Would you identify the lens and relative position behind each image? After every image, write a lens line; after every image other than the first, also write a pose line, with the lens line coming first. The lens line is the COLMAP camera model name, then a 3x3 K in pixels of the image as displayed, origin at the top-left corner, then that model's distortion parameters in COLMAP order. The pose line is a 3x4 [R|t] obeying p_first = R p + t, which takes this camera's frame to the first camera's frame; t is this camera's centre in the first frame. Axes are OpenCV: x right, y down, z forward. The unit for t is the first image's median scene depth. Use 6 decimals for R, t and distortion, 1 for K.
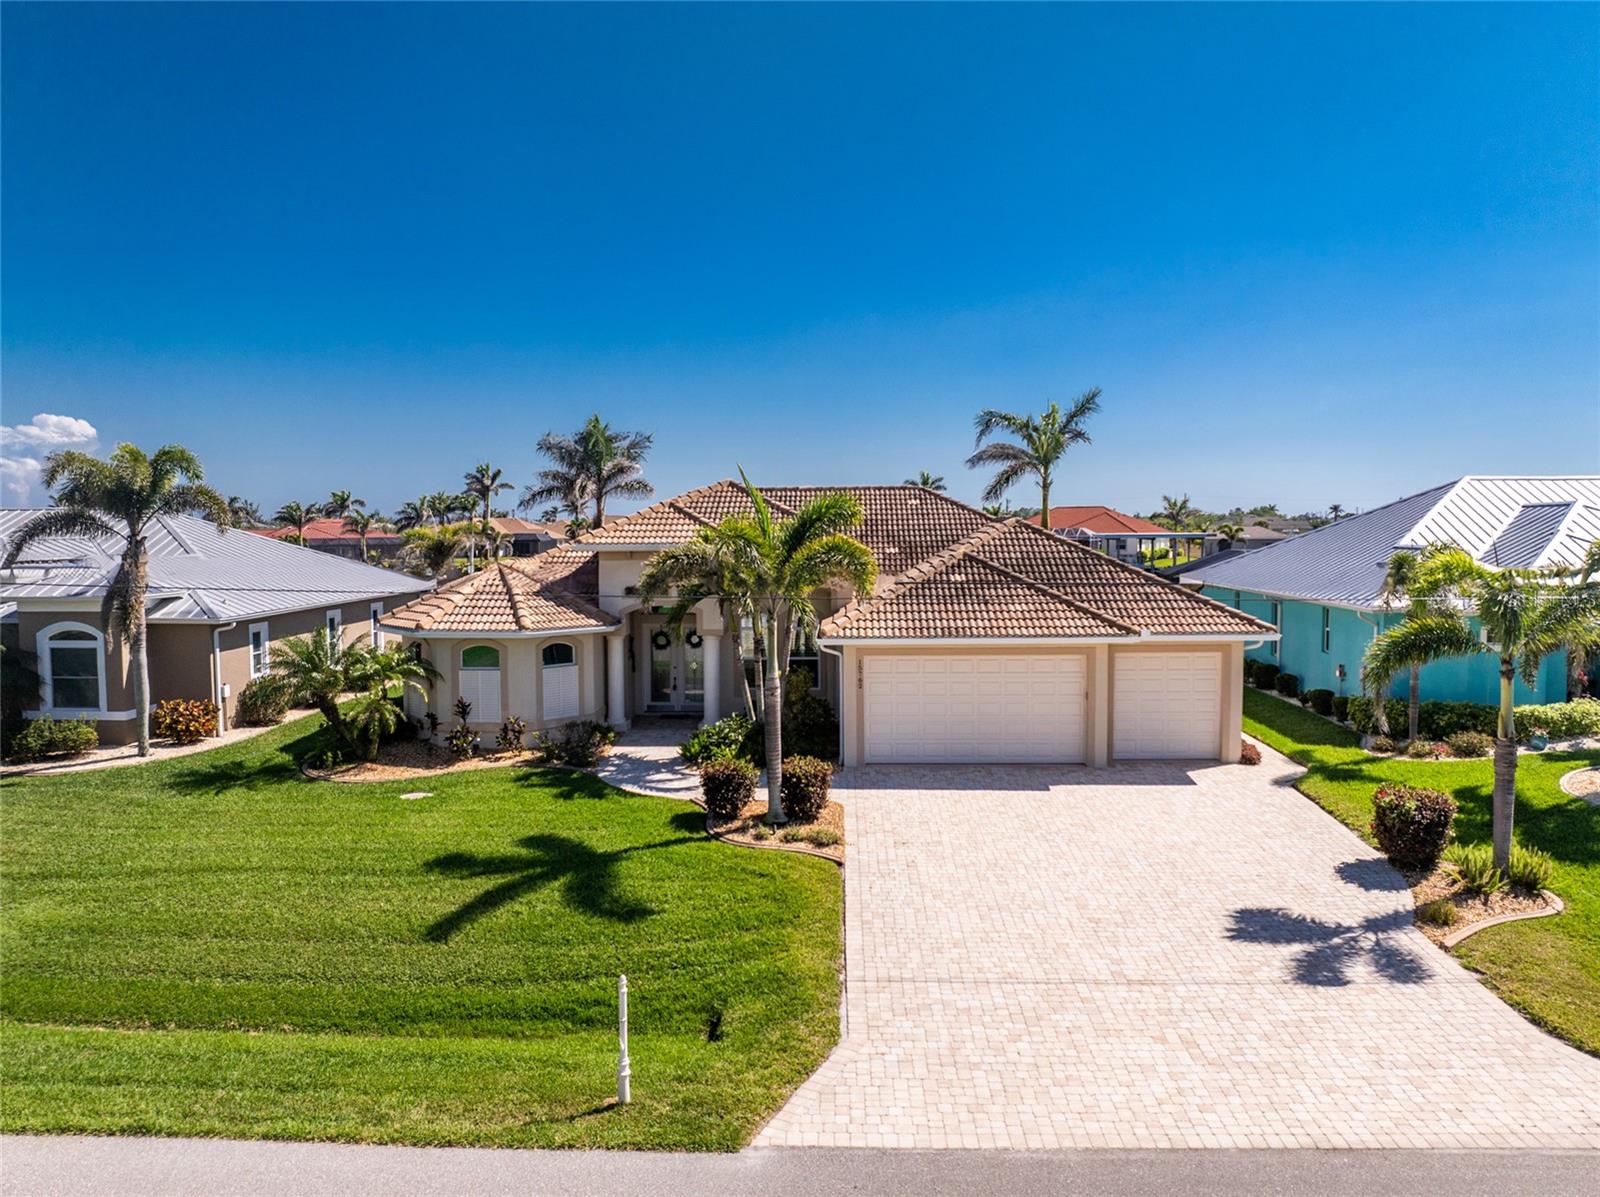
lens RADIAL K [[1146.1, 0, 808.3], [0, 1146.1, 594.7], [0, 0, 1]] dist [-0.058463, 0.029171]
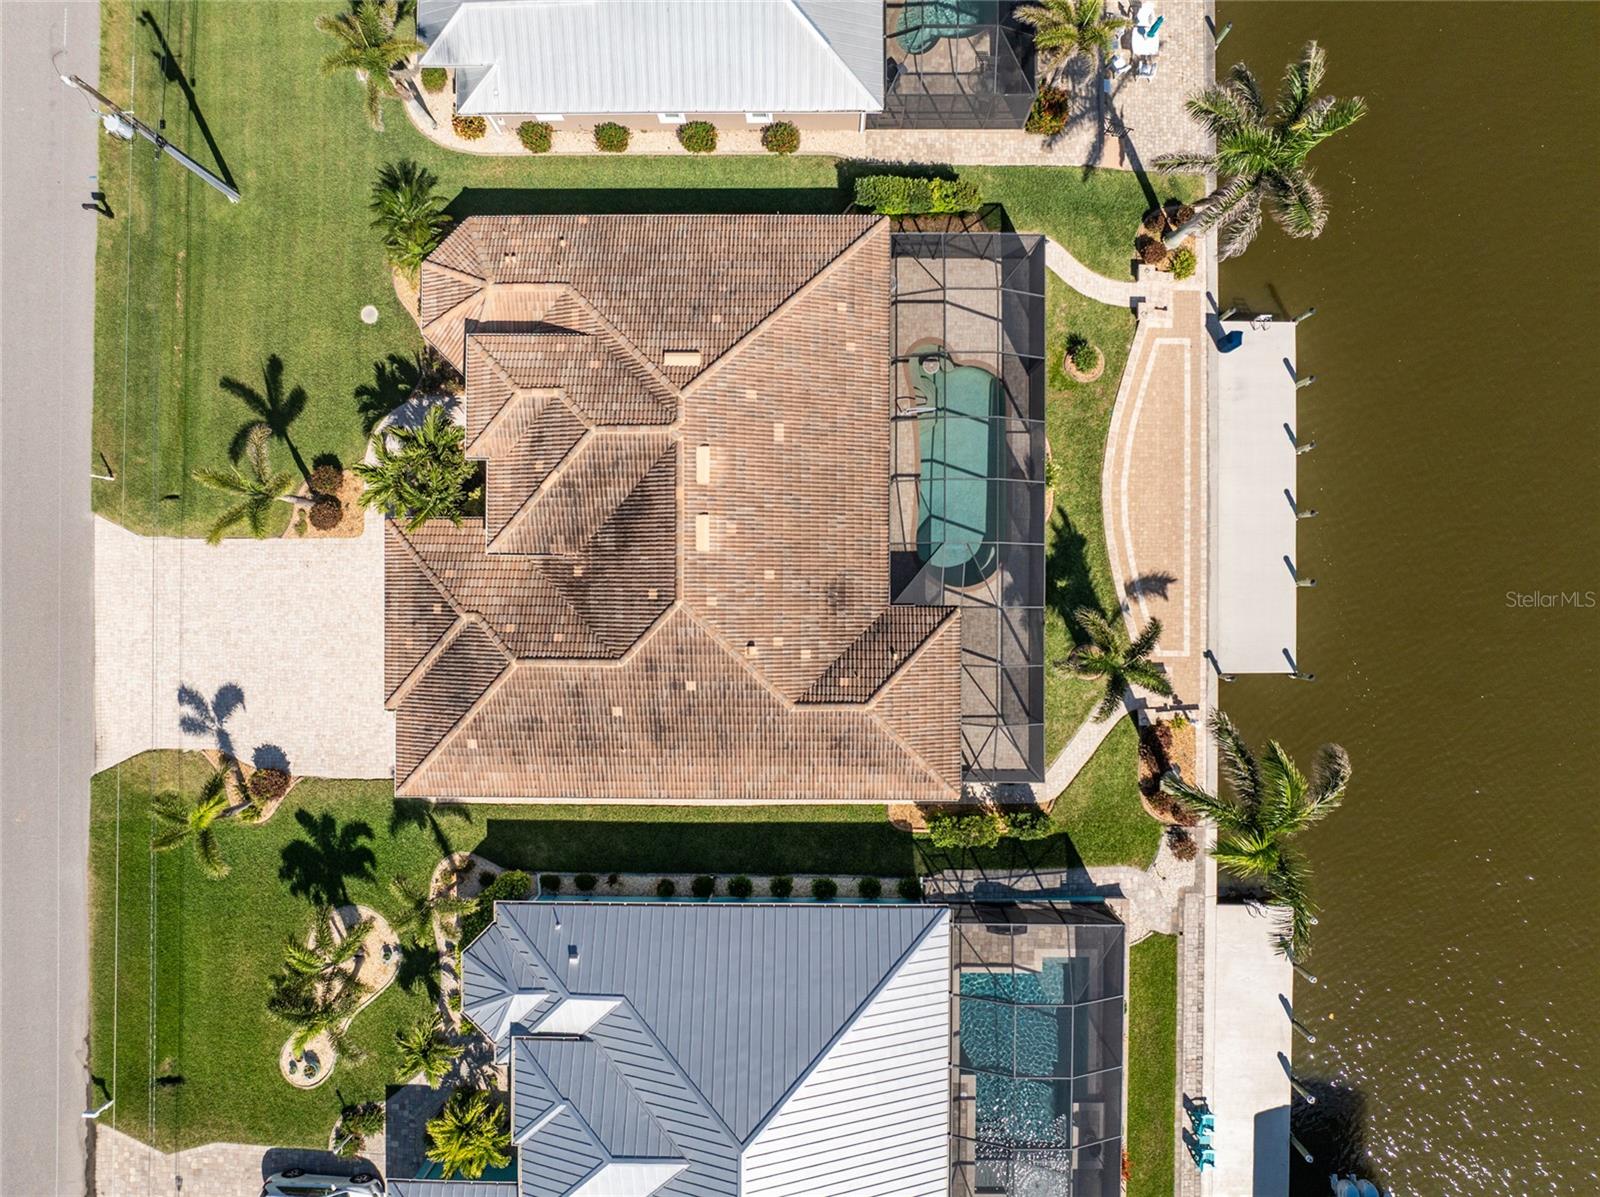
lens RADIAL K [[1135.3, 0, 800.0], [0, 1135.3, 598.5], [0, 0, 1]] dist [-0.018782, -0.033085]
pose [[0.024857, 0.999691, 0.000195, 0.175758], [-0.047280, 0.000981, 0.998881, -2.007689], [0.998572, -0.024839, 0.047290, 1.856497]]
